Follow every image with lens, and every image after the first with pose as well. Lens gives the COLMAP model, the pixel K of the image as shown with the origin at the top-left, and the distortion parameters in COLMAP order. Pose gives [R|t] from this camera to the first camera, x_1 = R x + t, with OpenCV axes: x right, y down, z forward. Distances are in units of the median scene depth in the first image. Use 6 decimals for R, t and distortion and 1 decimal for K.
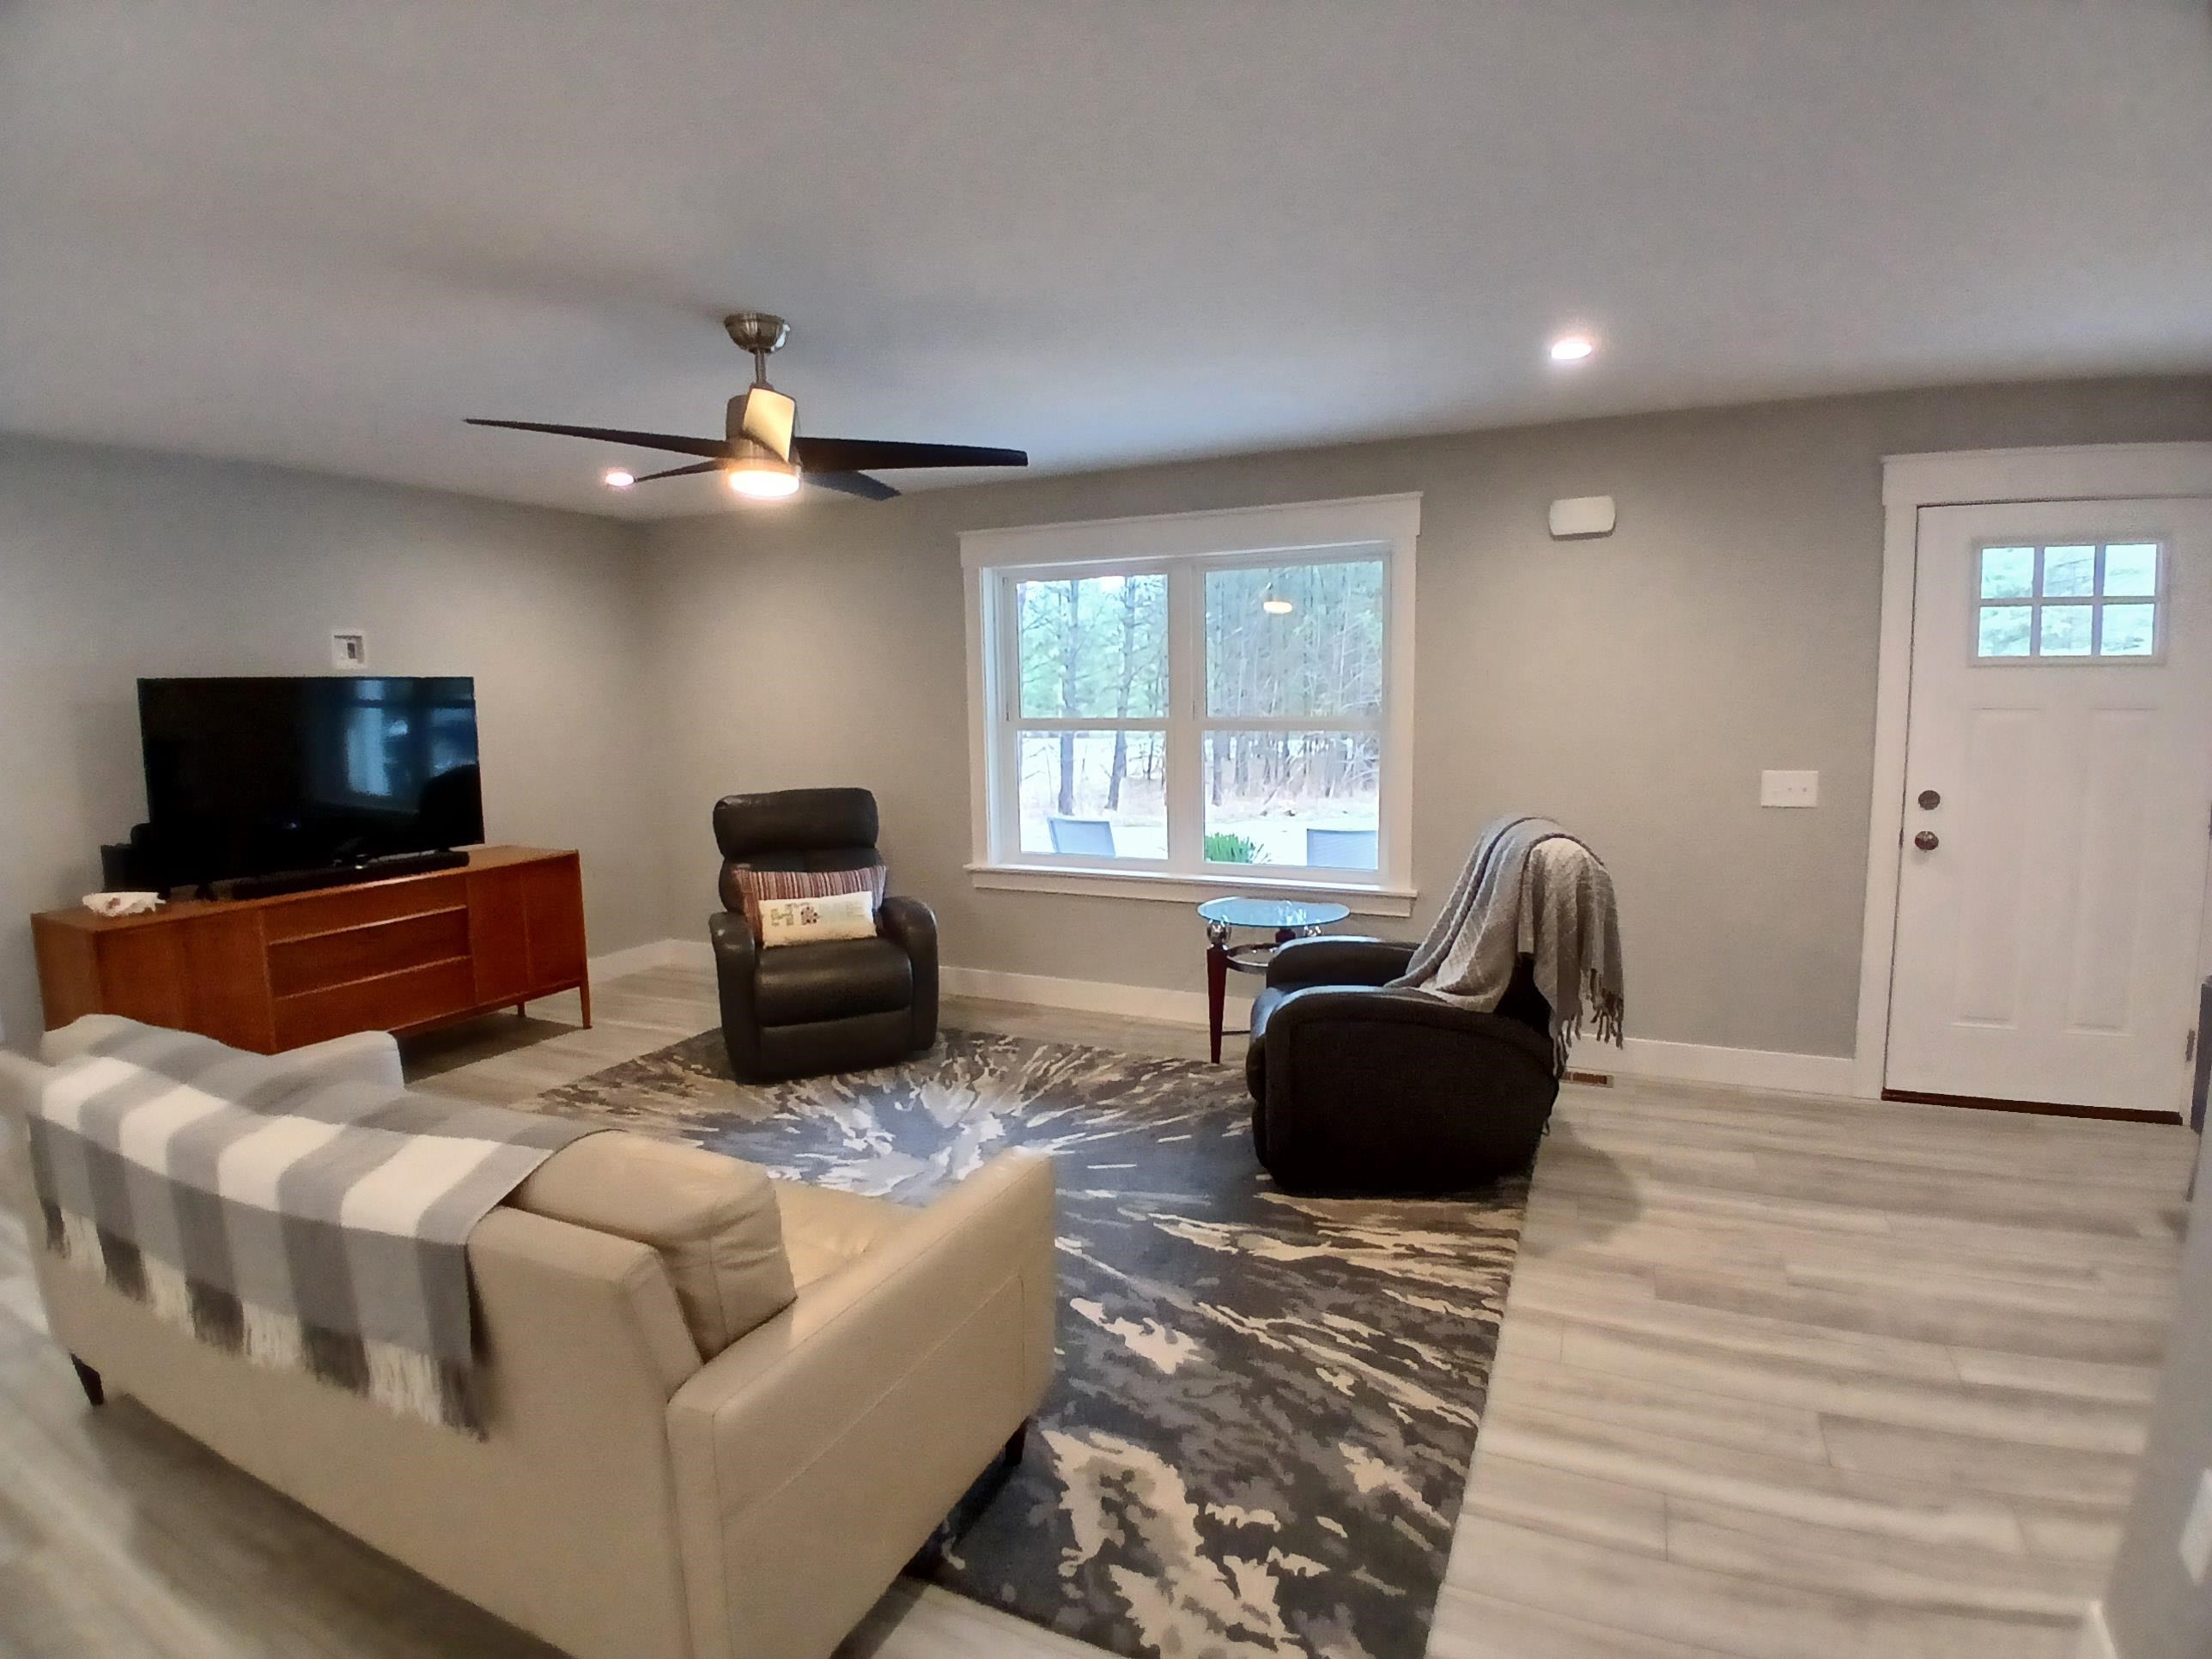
lens RADIAL K [[1091.2, 0, 1129.7], [0, 1091.2, 826.0], [0, 0, 1]] dist [0.027276, -0.064805]
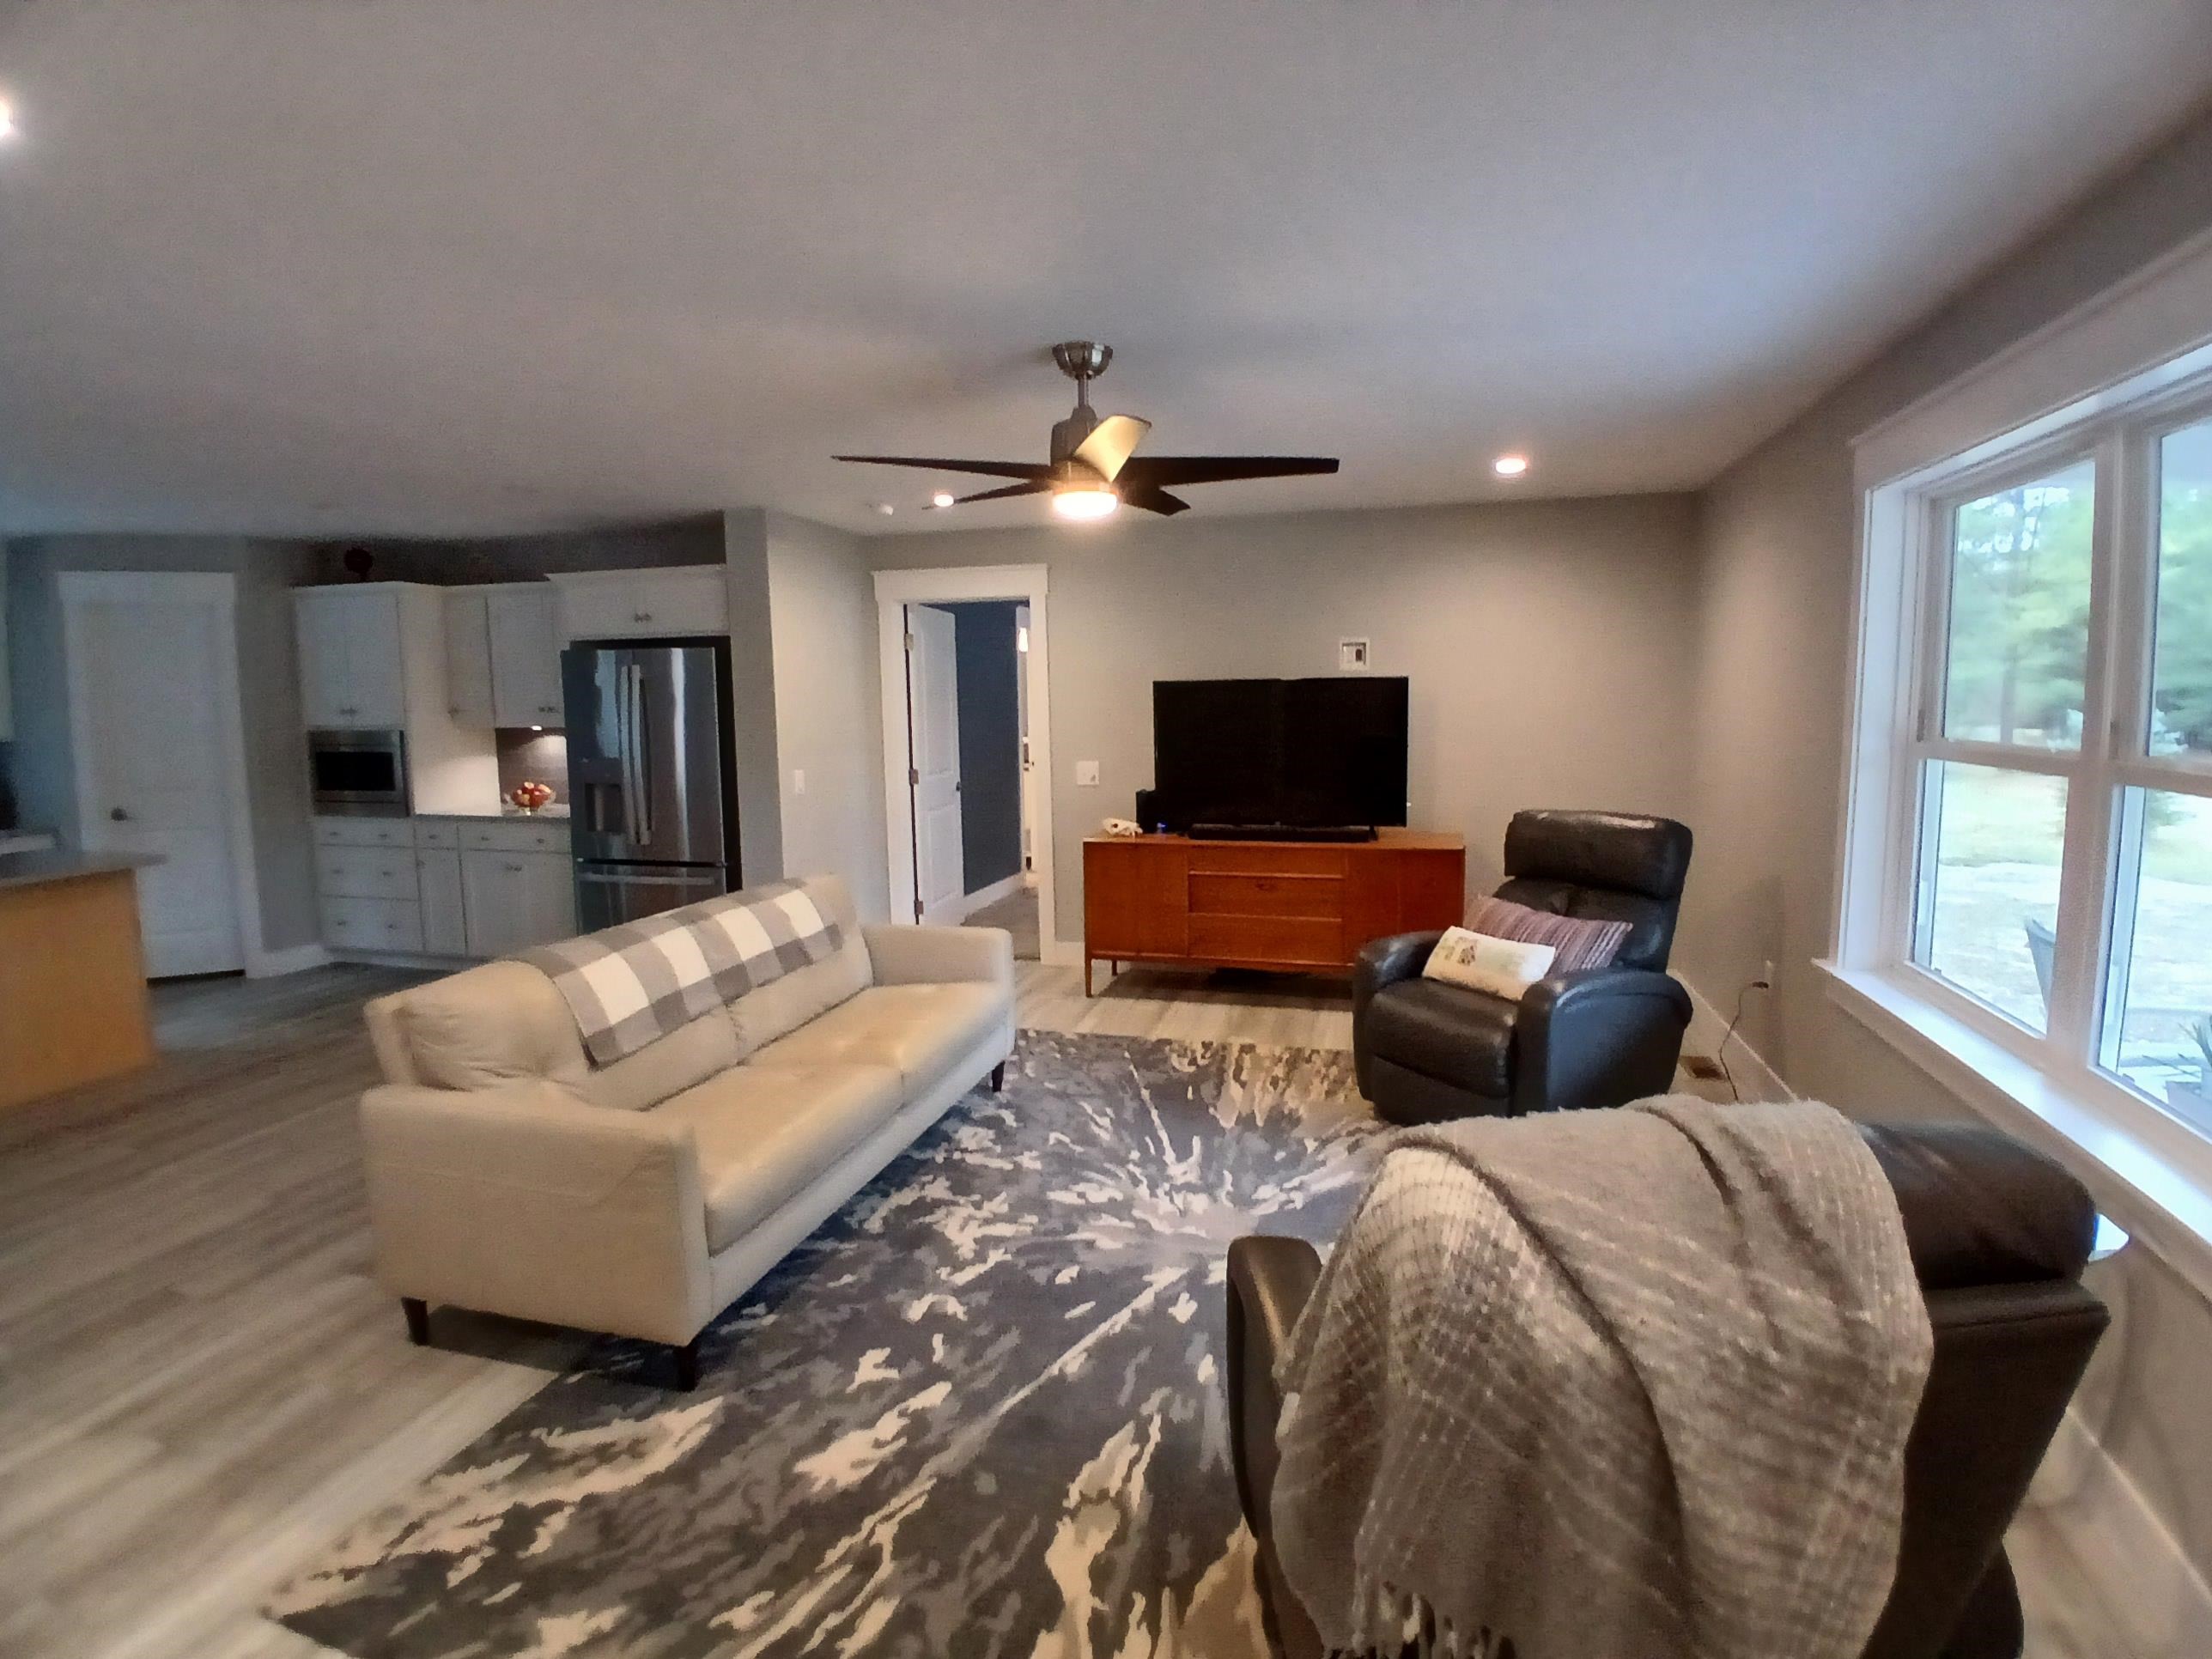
lens RADIAL K [[1091.2, 0, 1129.7], [0, 1091.2, 826.0], [0, 0, 1]] dist [0.027276, -0.064805]
pose [[0.168898, 0.126860, -0.977436, 0.784324], [-0.107979, 0.988095, 0.109585, -0.135596], [0.979701, 0.087034, 0.180585, 0.925547]]
